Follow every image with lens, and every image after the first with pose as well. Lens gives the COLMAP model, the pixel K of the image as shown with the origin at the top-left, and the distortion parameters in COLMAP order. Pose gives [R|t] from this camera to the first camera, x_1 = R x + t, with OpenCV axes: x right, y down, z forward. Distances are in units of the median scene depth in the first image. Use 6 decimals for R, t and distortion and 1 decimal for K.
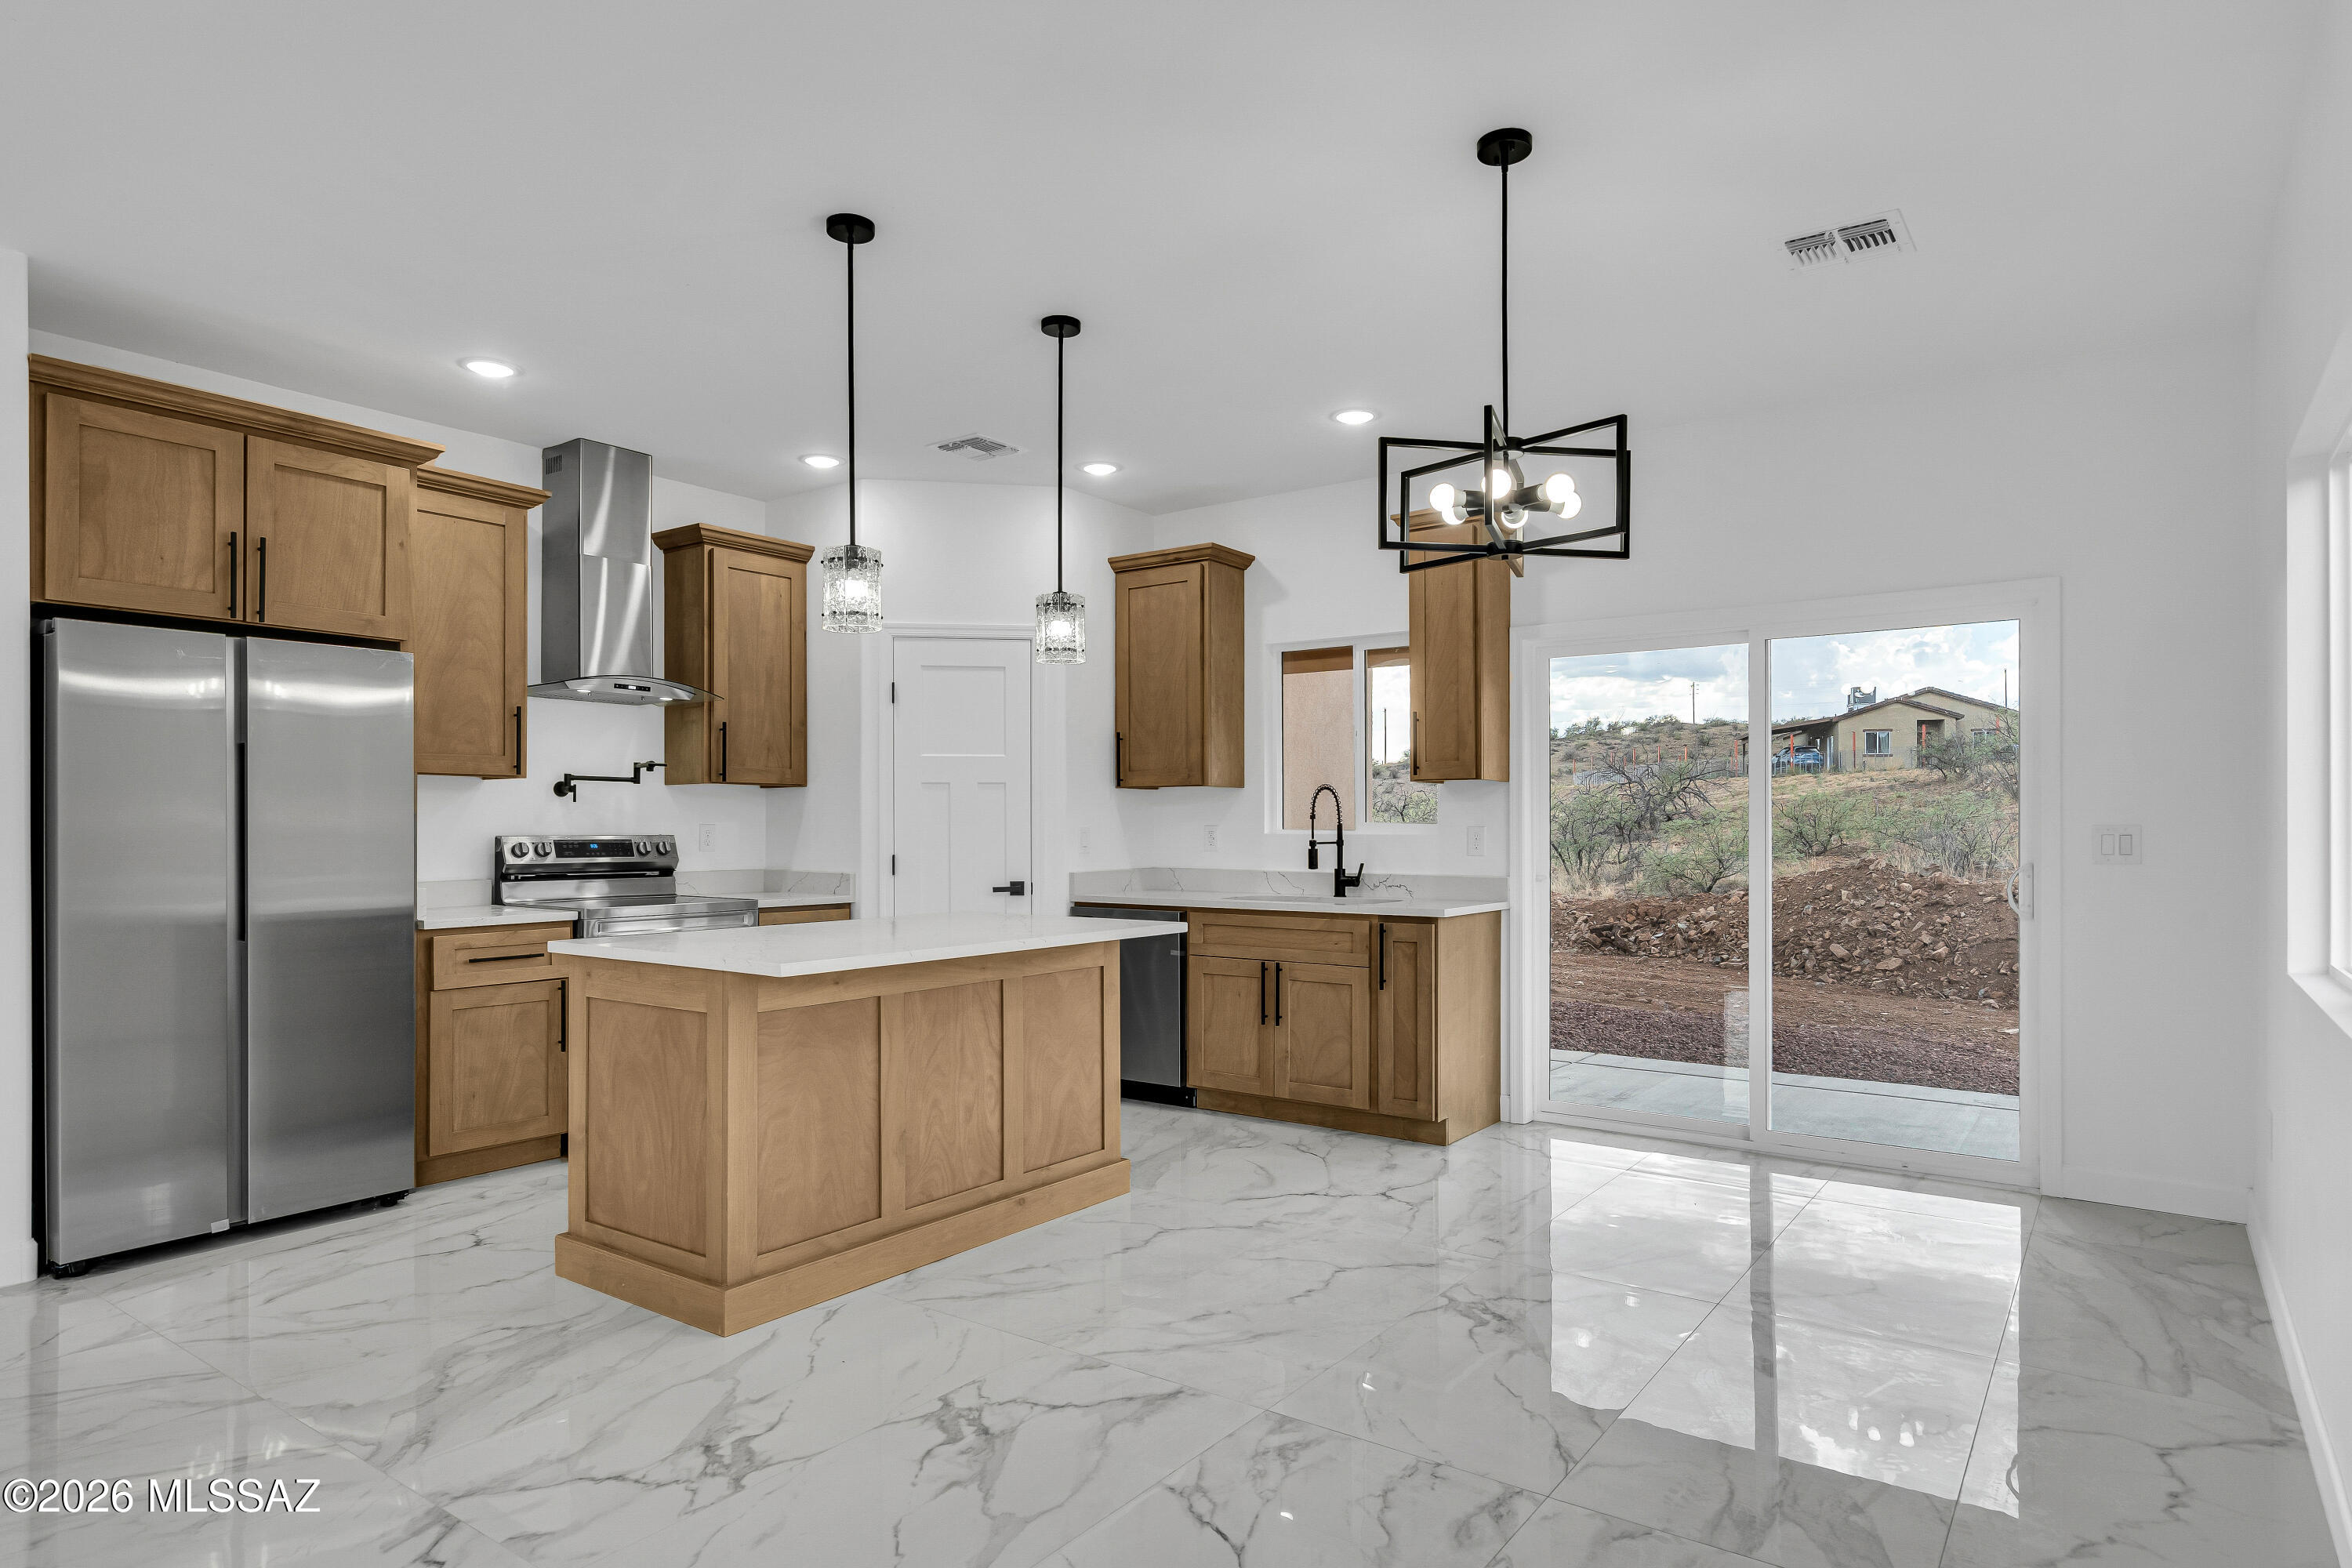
lens RADIAL K [[1325.2, 0, 1172.1], [0, 1325.2, 838.0], [0, 0, 1]] dist [0.004174, 0.002200]
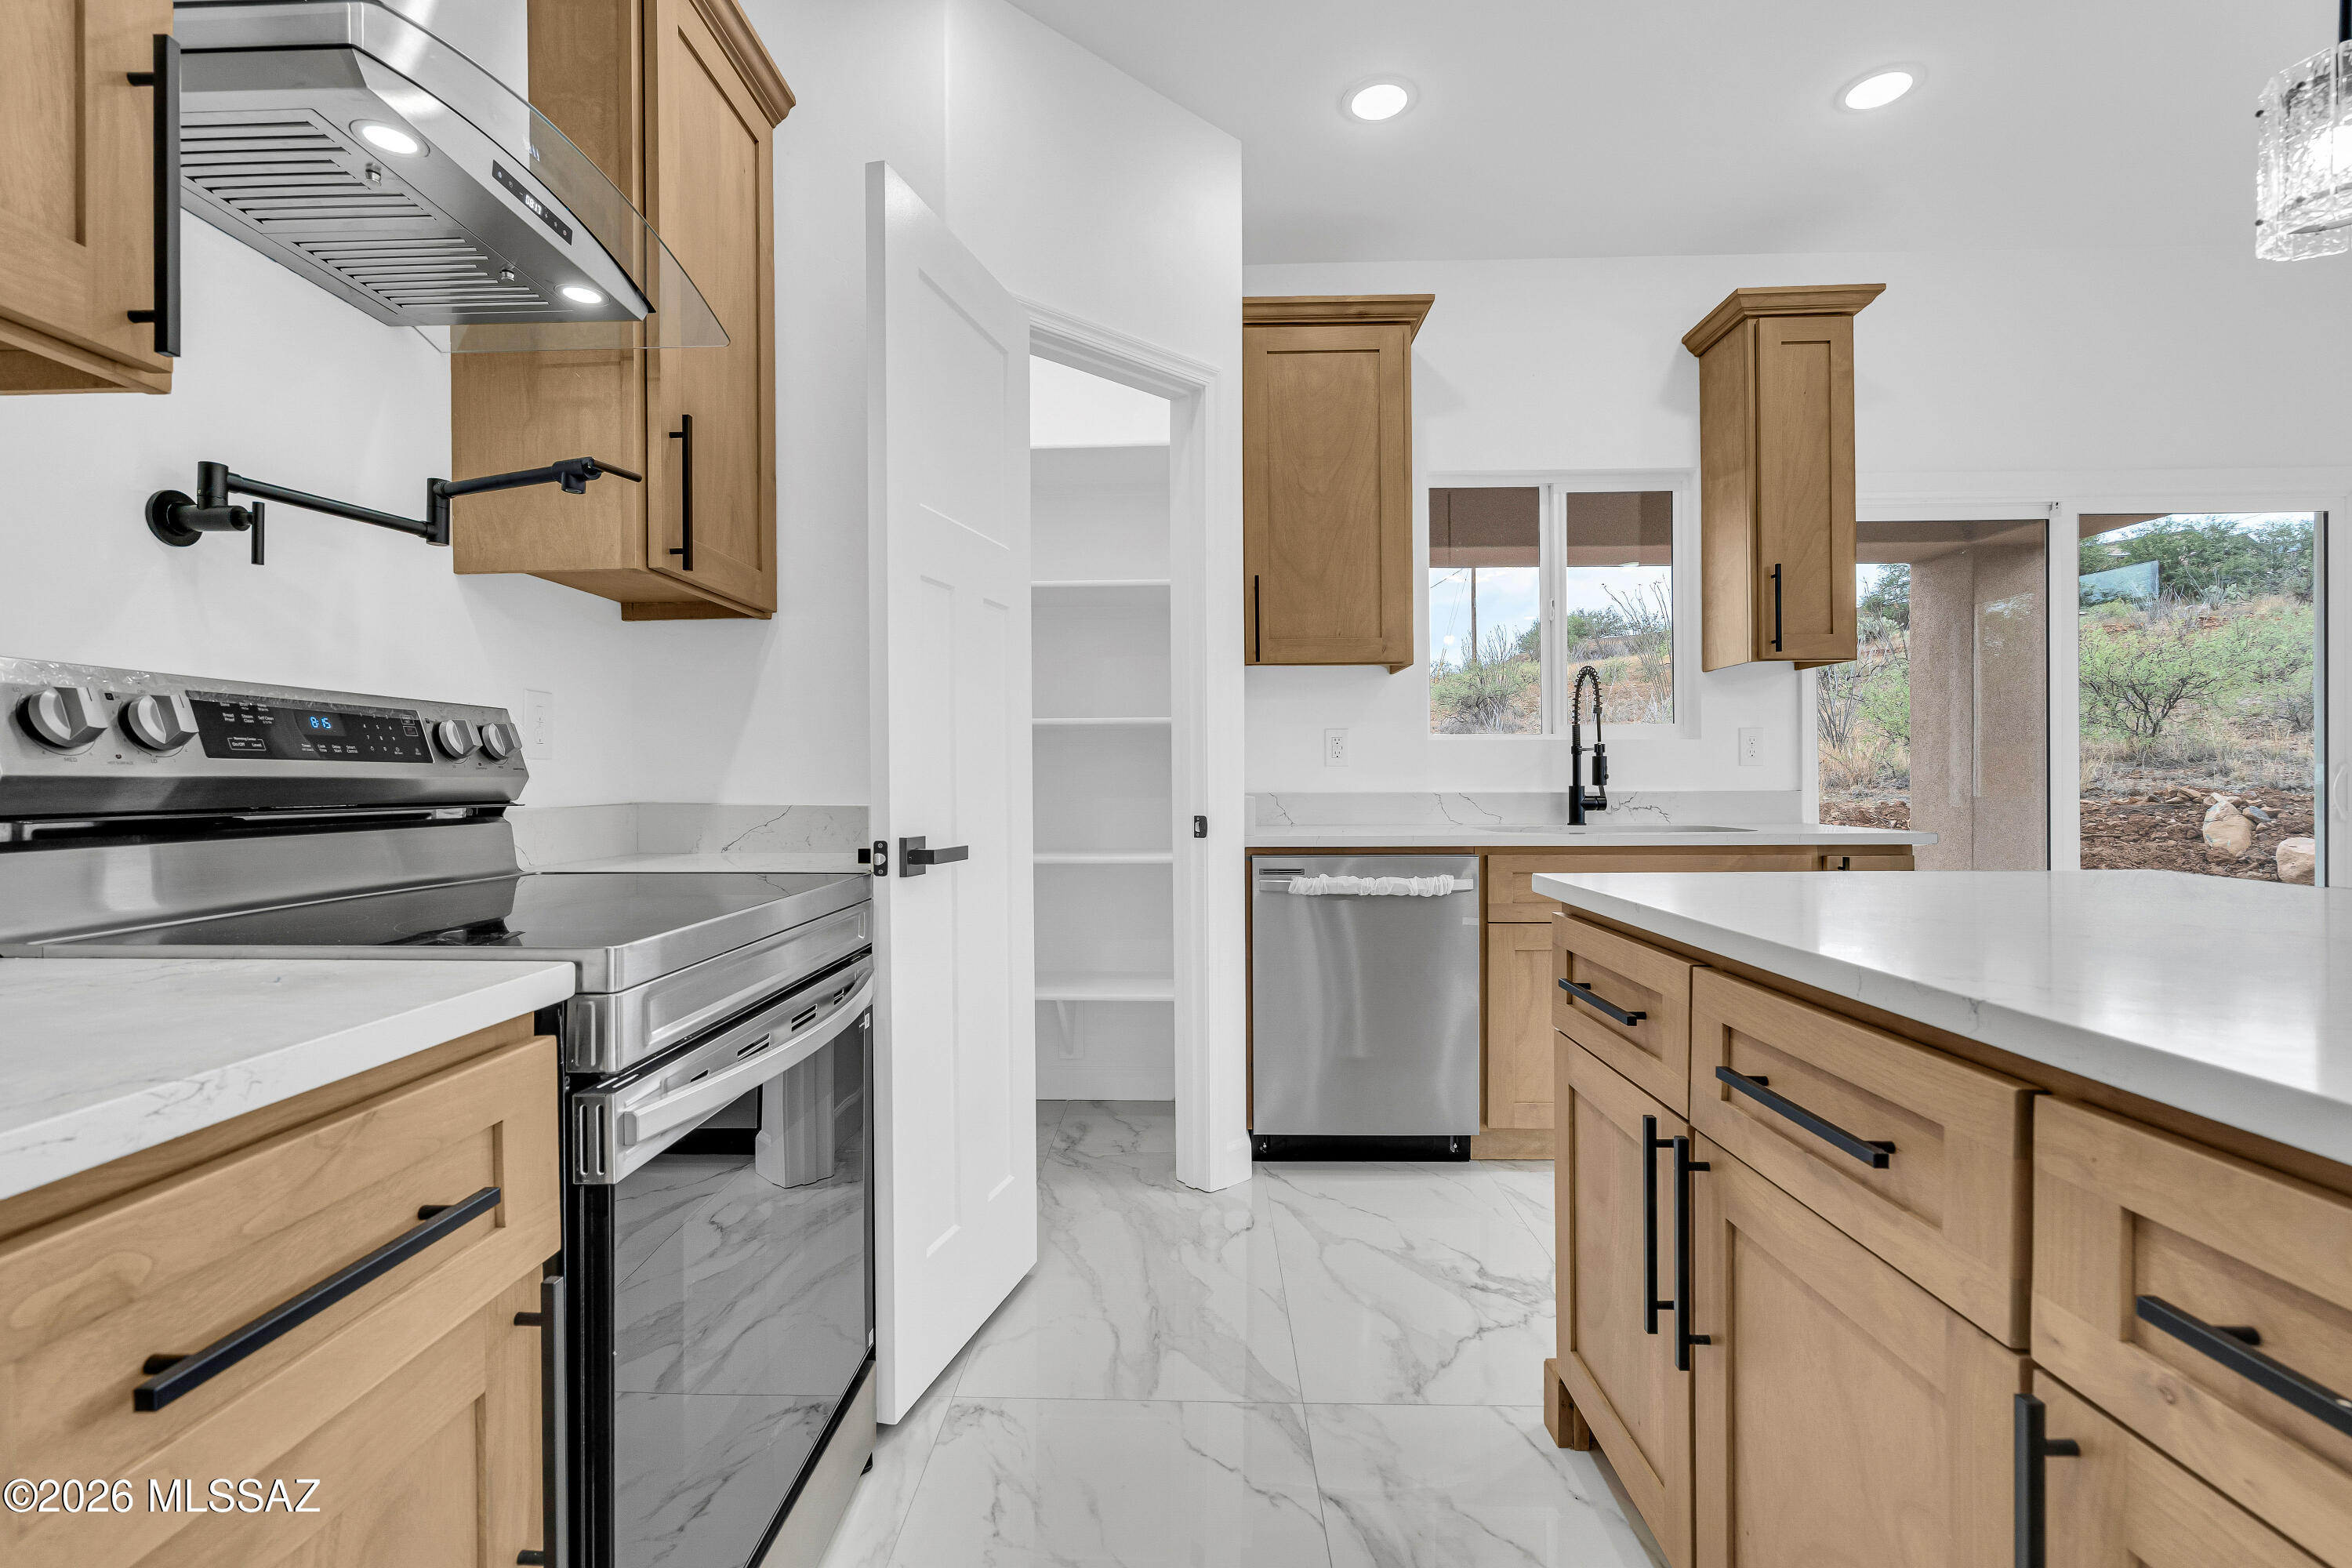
lens RADIAL K [[1080.1, 0, 1178.0], [0, 1080.1, 783.0], [0, 0, 1]] dist [-0.005027, 0.001575]
pose [[0.819331, -0.007321, 0.573275, -0.451111], [0.011318, 0.999930, -0.003406, 0.024402], [-0.573210, 0.009279, 0.819356, 0.747000]]
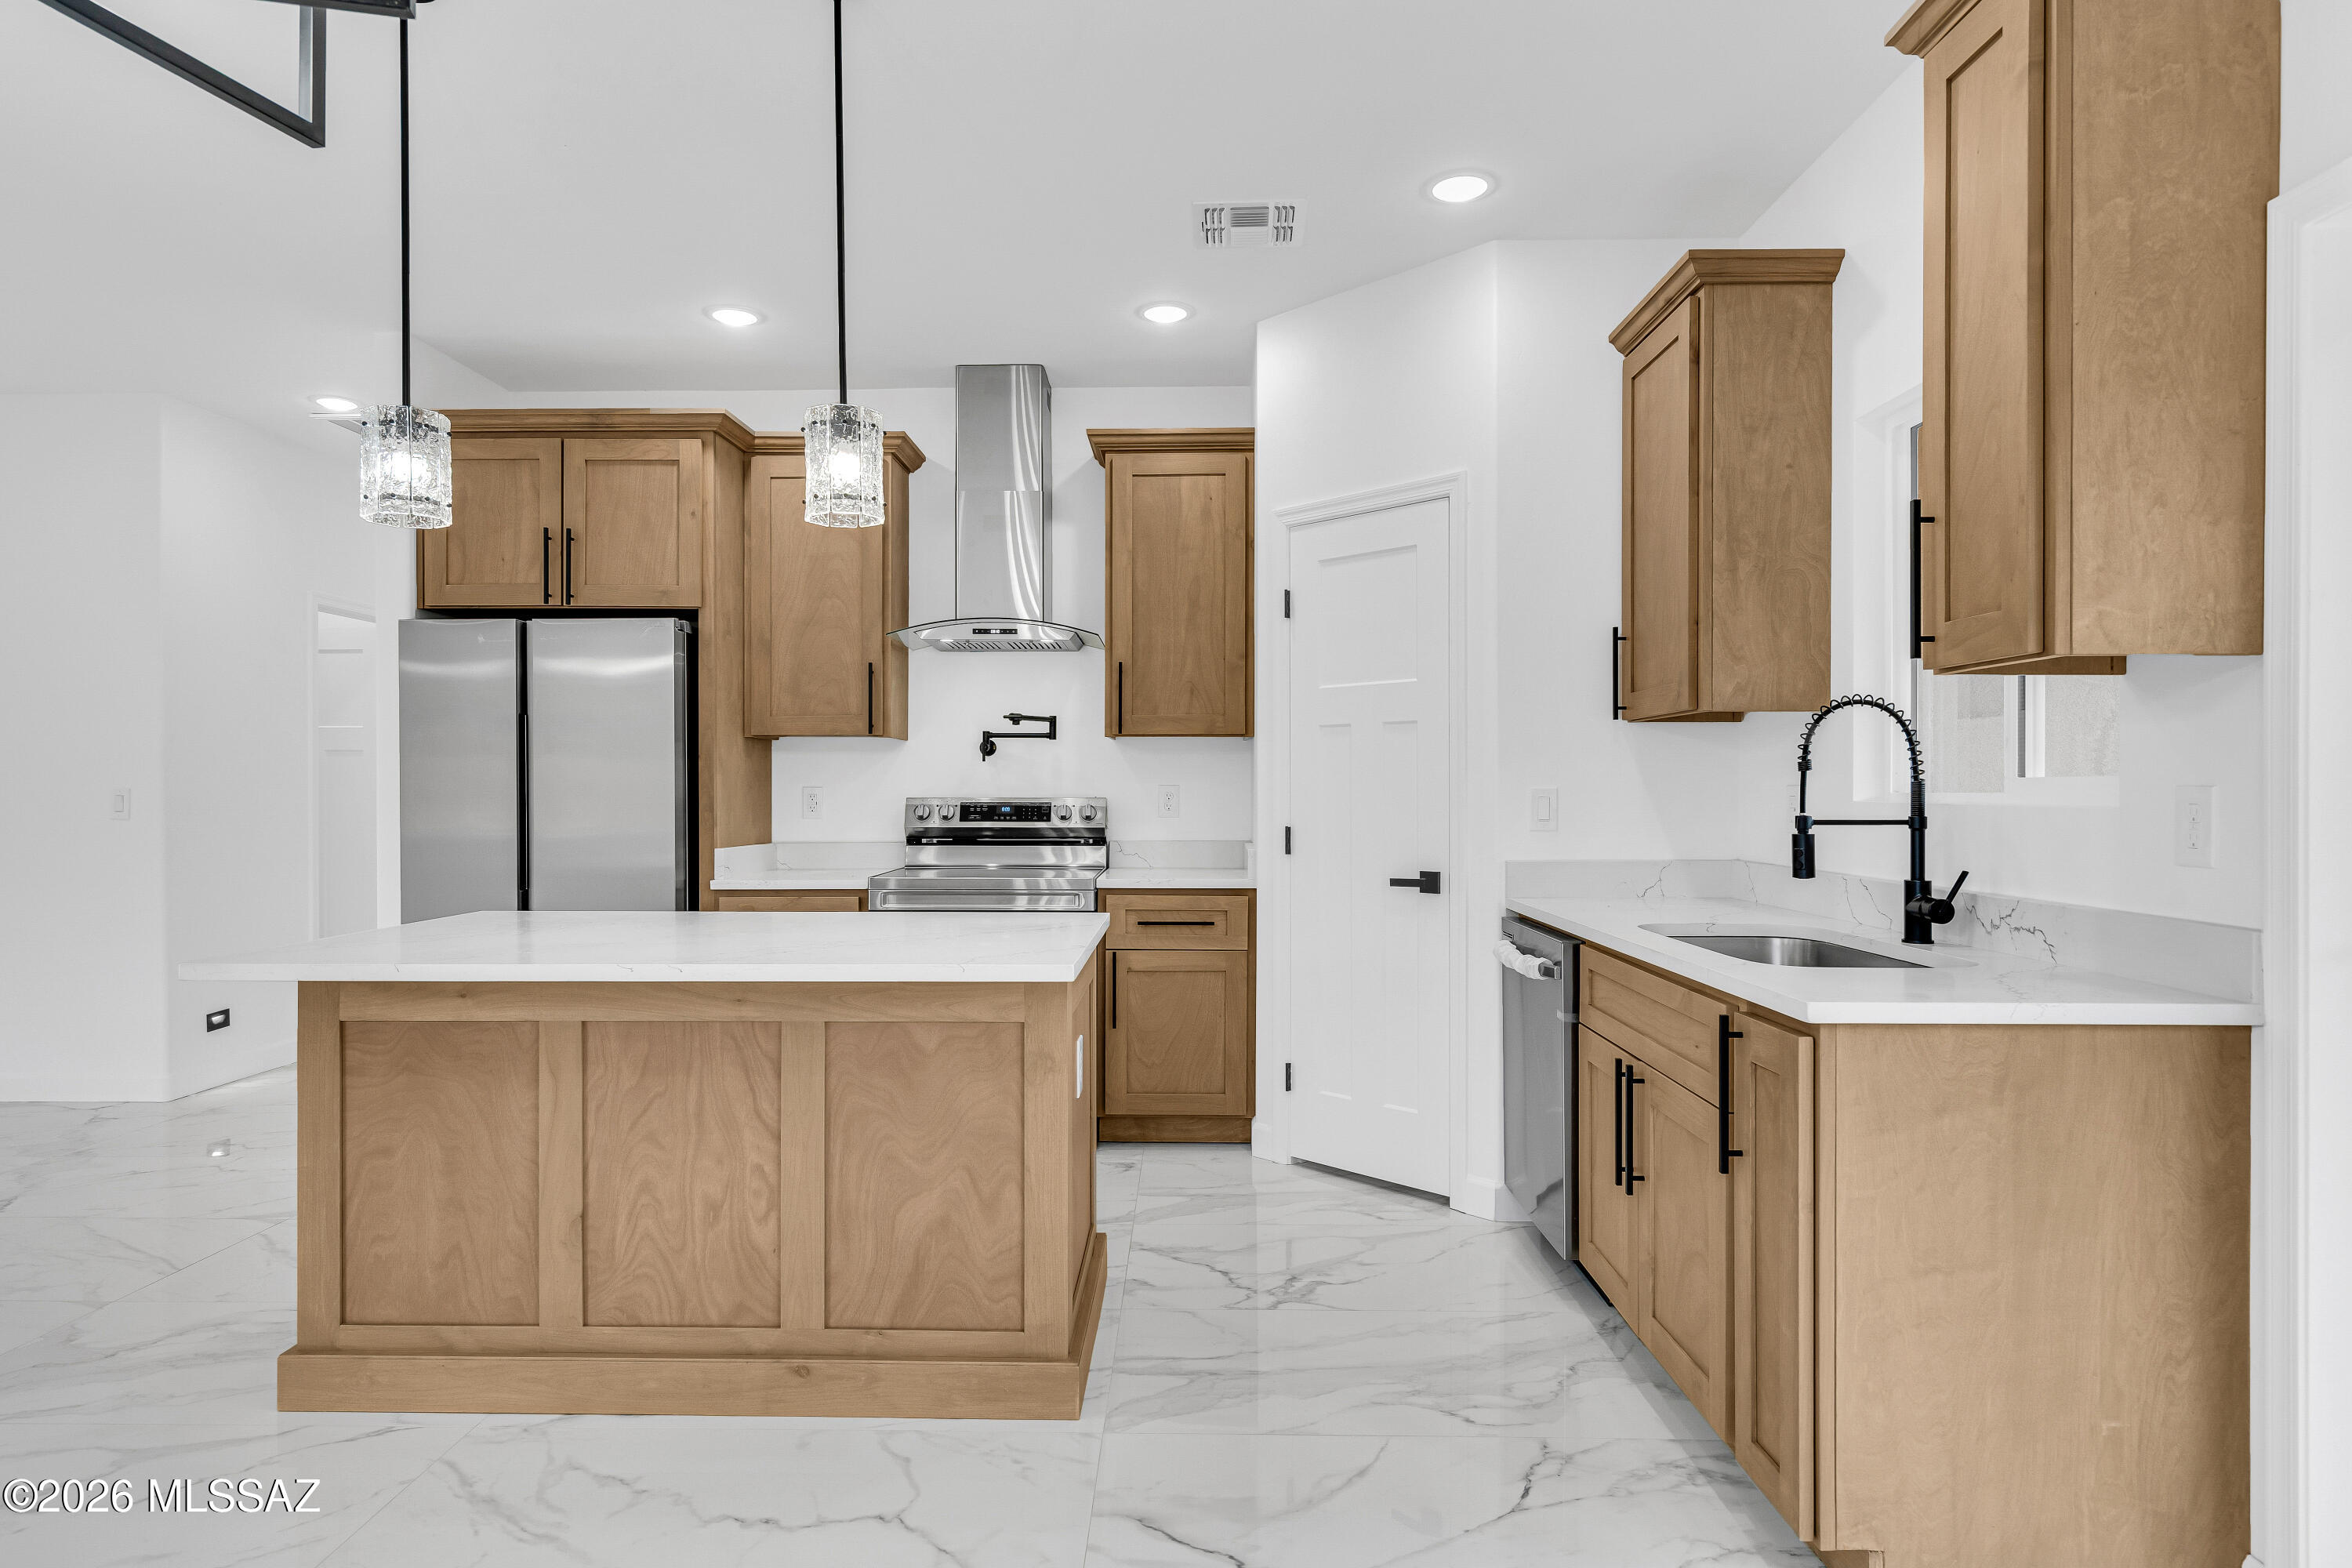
lens RADIAL K [[1325.2, 0, 1165.2], [0, 1325.2, 798.2], [0, 0, 1]] dist [0.004174, 0.002200]
pose [[0.568888, 0.004932, -0.822400, 0.407991], [-0.006501, 0.999978, 0.001500, -0.004063], [0.822389, 0.004493, 0.568908, 0.619335]]
